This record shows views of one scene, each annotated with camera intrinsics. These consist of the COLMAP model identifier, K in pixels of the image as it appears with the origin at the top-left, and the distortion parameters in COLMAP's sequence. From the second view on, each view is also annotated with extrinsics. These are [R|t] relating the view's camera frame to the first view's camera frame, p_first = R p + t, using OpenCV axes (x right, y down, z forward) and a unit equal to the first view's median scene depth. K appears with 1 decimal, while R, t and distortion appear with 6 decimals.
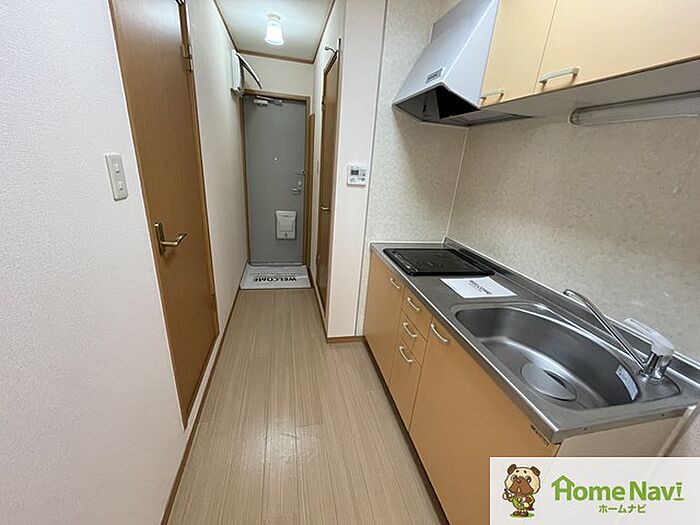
lens RADIAL K [[283.9, 0, 348.7], [0, 283.9, 262.1], [0, 0, 1]] dist [-0.001855, -0.000347]
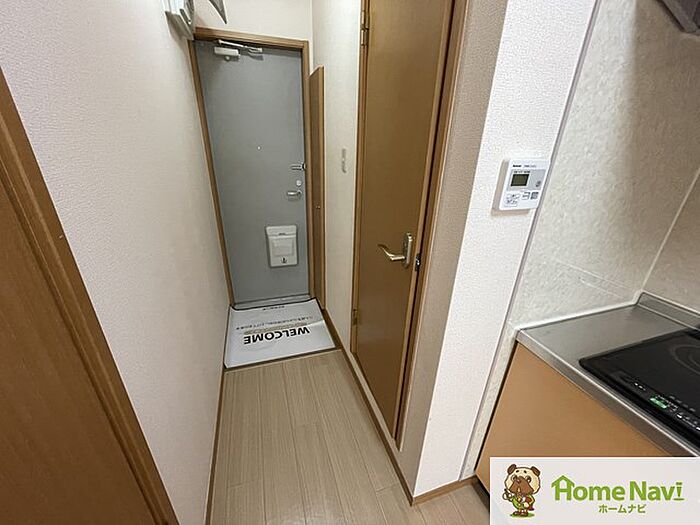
lens RADIAL K [[283.9, 0, 350.0], [0, 283.9, 264.7], [0, 0, 1]] dist [-0.001855, -0.000347]
pose [[0.994035, -0.083021, 0.070721, -0.129059], [0.078430, 0.994772, 0.065401, -0.136015], [-0.075781, -0.059464, 0.995350, 0.353866]]
